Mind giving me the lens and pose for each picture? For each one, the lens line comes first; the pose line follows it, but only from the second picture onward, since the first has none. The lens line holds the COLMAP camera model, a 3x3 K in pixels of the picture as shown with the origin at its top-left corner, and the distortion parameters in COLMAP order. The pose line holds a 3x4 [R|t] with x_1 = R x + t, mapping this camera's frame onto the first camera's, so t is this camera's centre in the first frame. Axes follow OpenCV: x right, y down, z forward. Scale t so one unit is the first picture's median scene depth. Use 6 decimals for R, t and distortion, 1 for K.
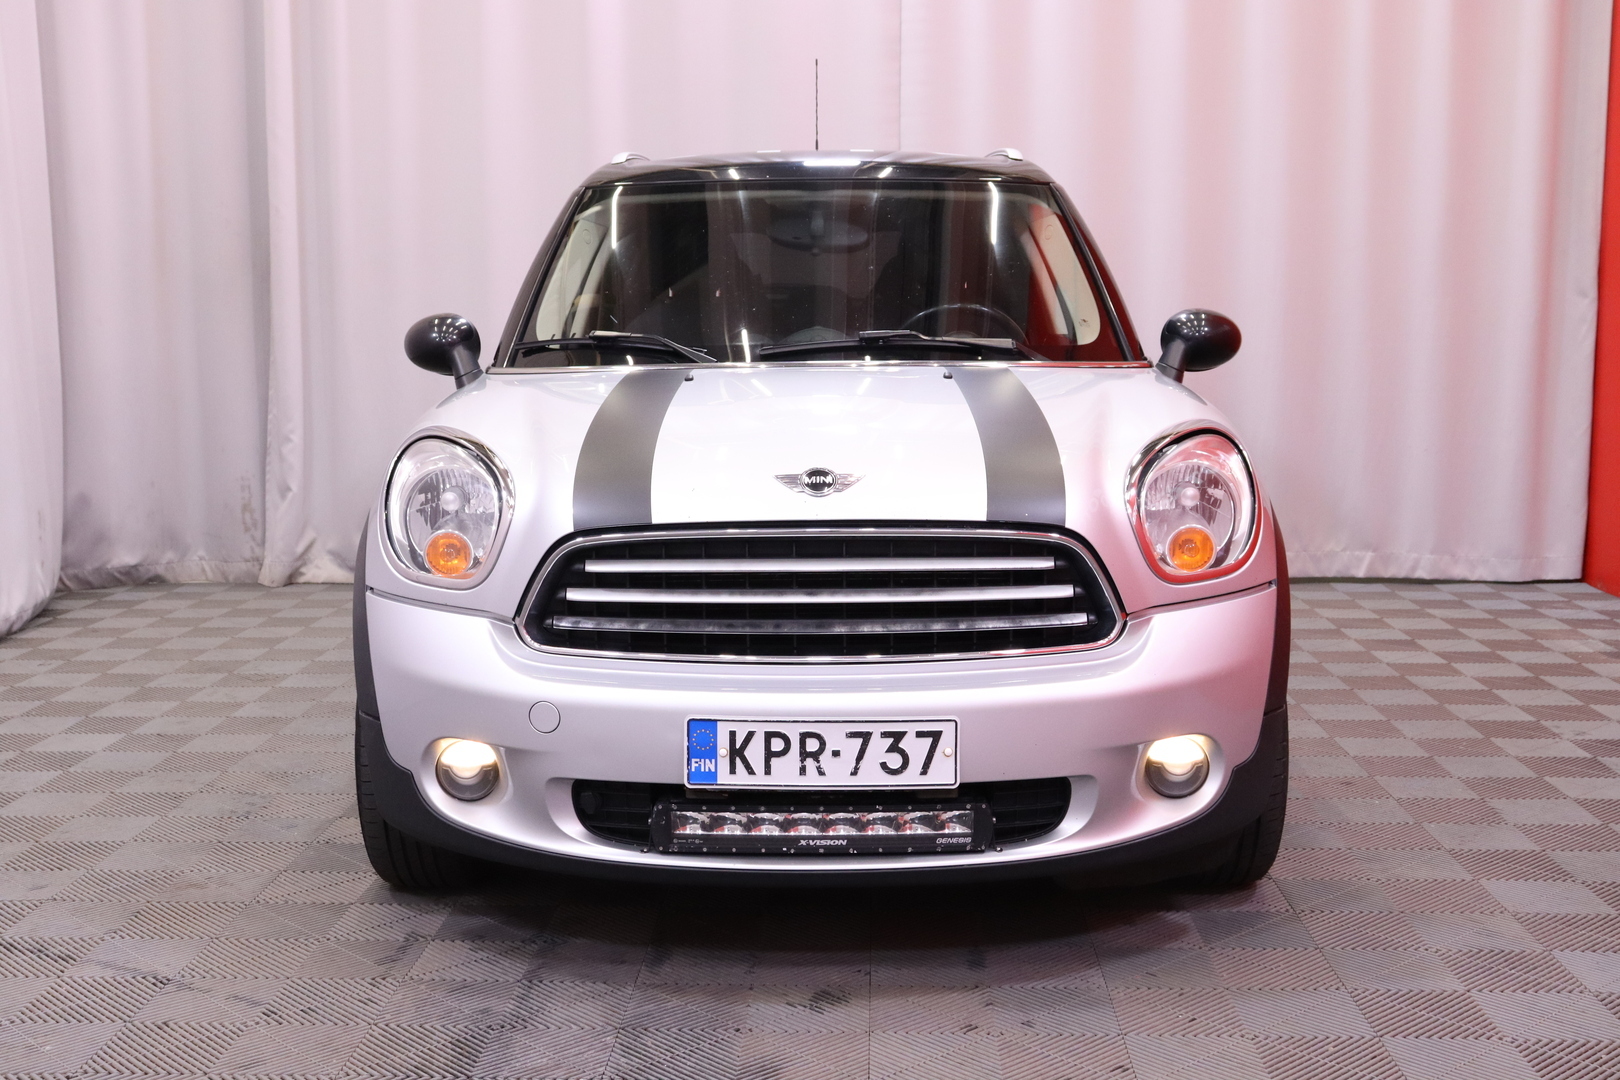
lens RADIAL K [[1850.4, 0, 810.0], [0, 1850.4, 540.0], [0, 0, 1]] dist [-0.027522, 0.005409]
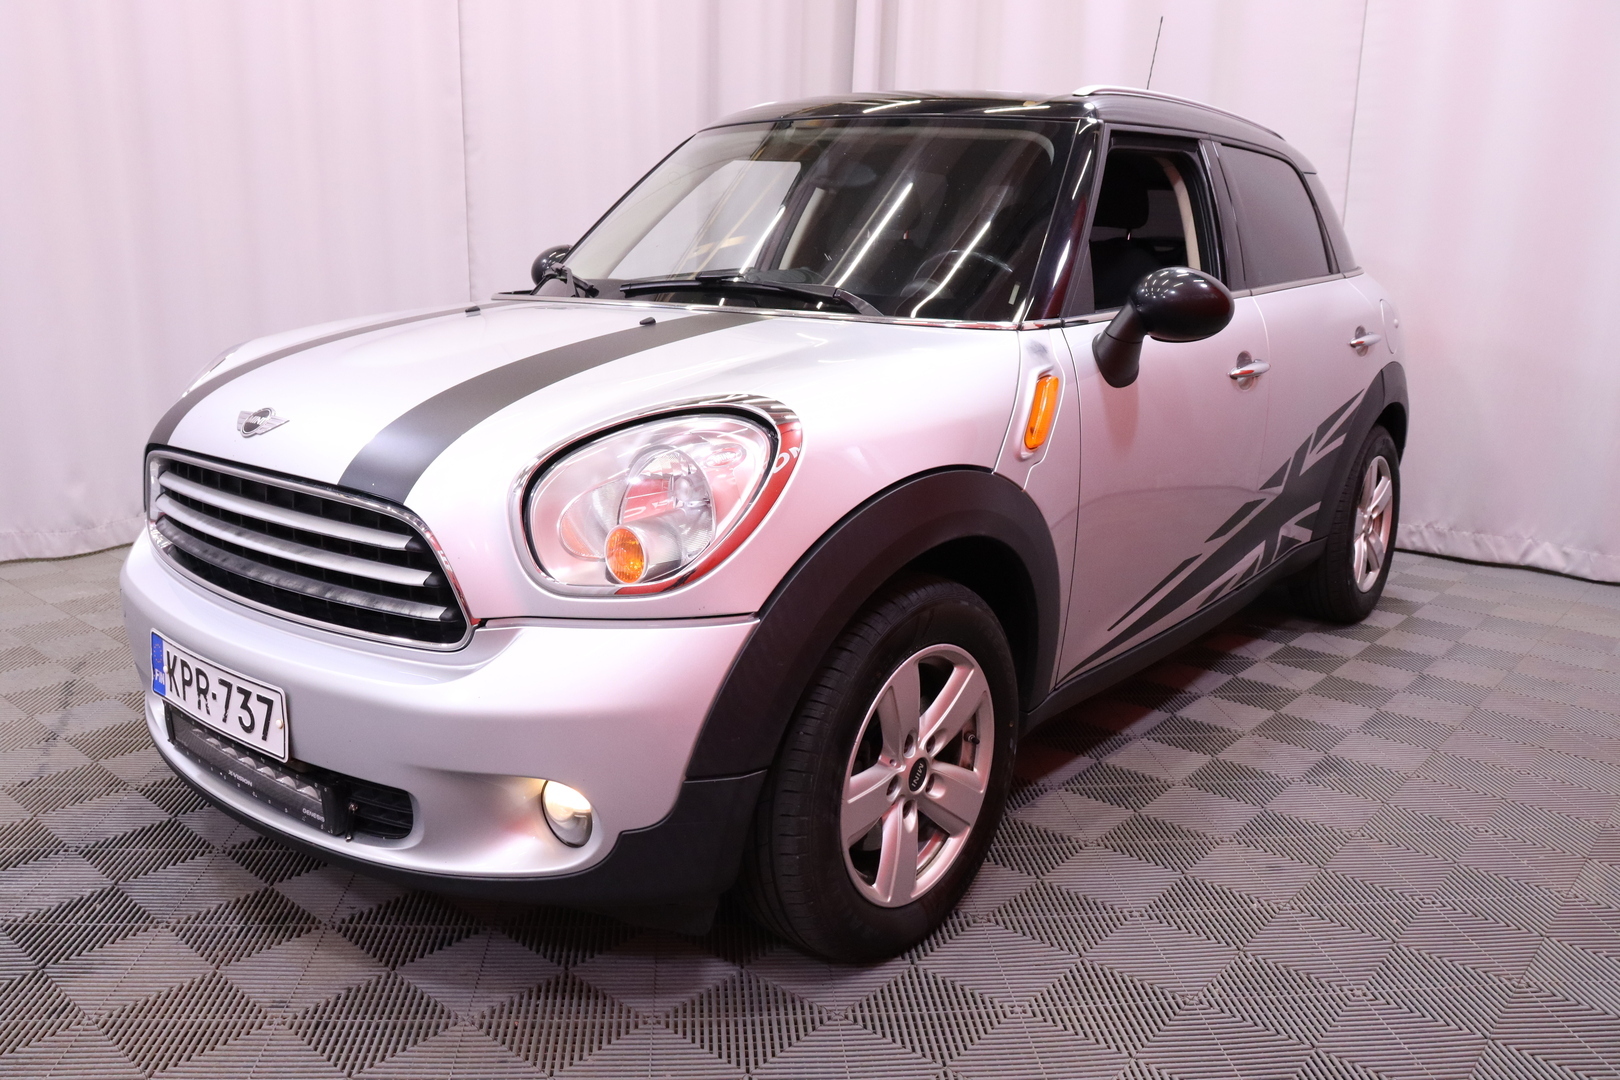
lens RADIAL K [[1305.0, 0, 813.2], [0, 1305.0, 577.6], [0, 0, 1]] dist [-0.096187, 0.010109]
pose [[0.780283, 0.181080, -0.598639, 0.665519], [-0.114919, 0.982383, 0.147367, -0.085980], [0.614778, -0.046193, 0.787346, 0.658842]]
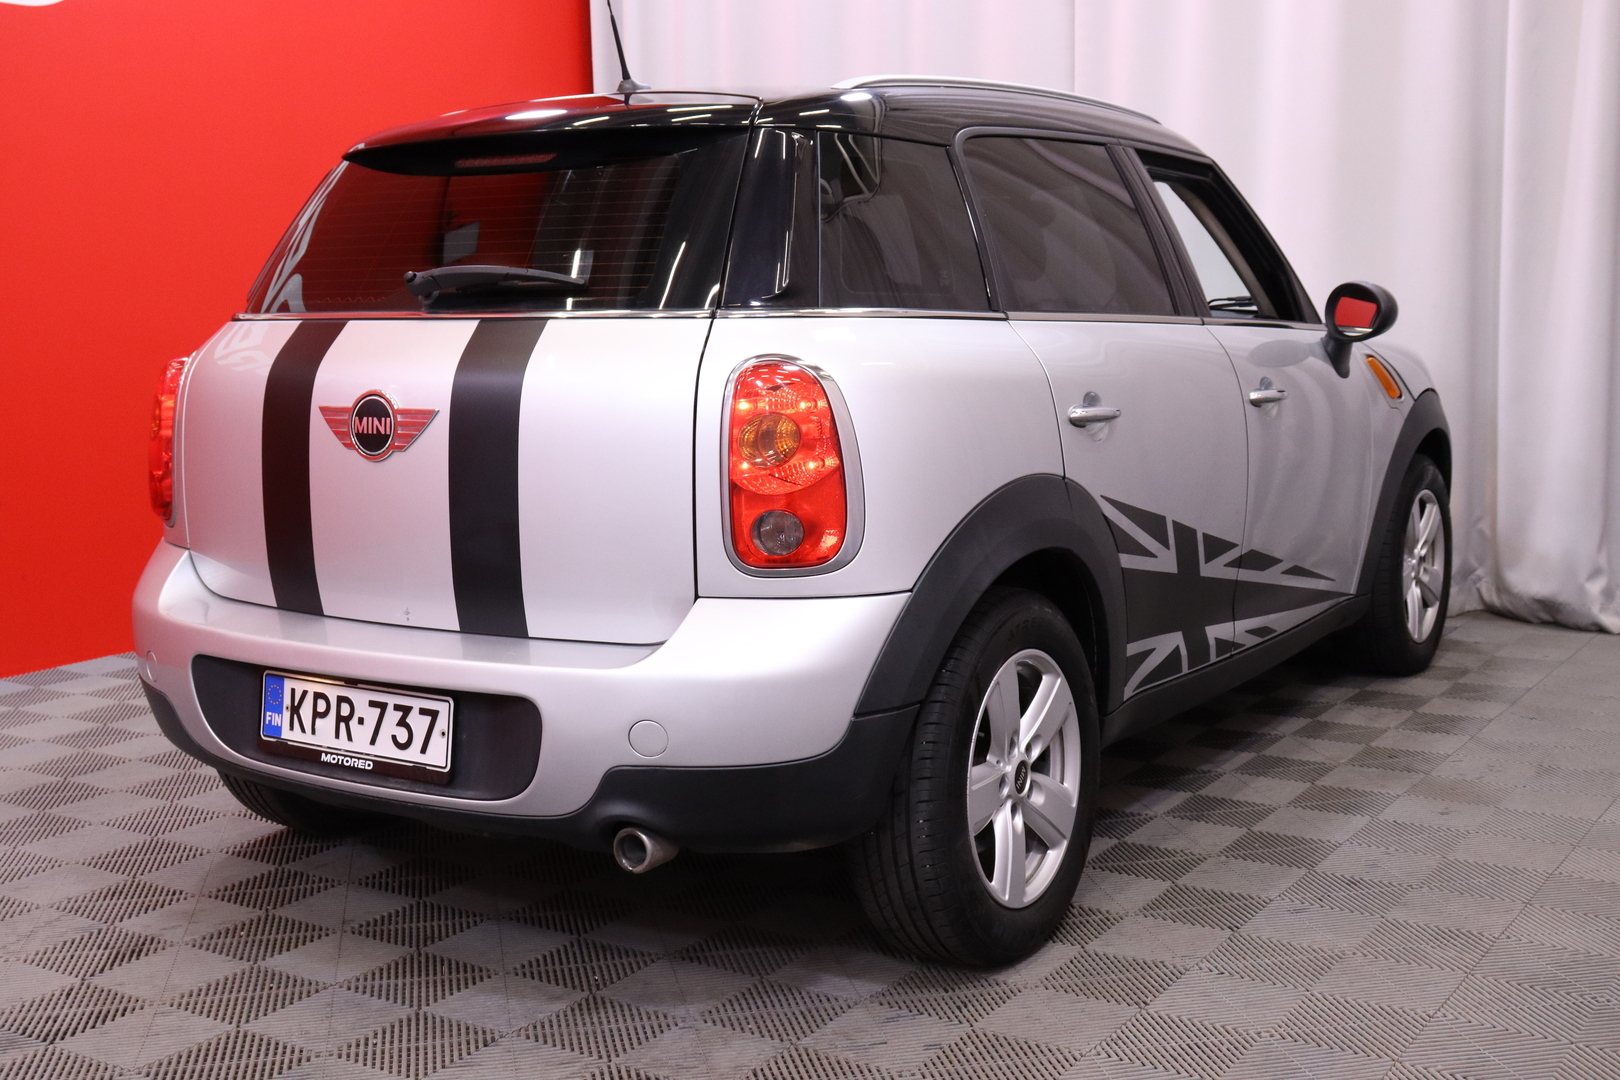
lens RADIAL K [[1850.4, 0, 810.0], [0, 1850.4, 540.0], [0, 0, 1]] dist [-0.027522, 0.005409]
pose [[0.842216, 0.058526, -0.535955, 0.760107], [-0.063738, 0.997928, 0.008814, -0.008494], [0.535360, 0.026737, 0.844201, 0.272148]]
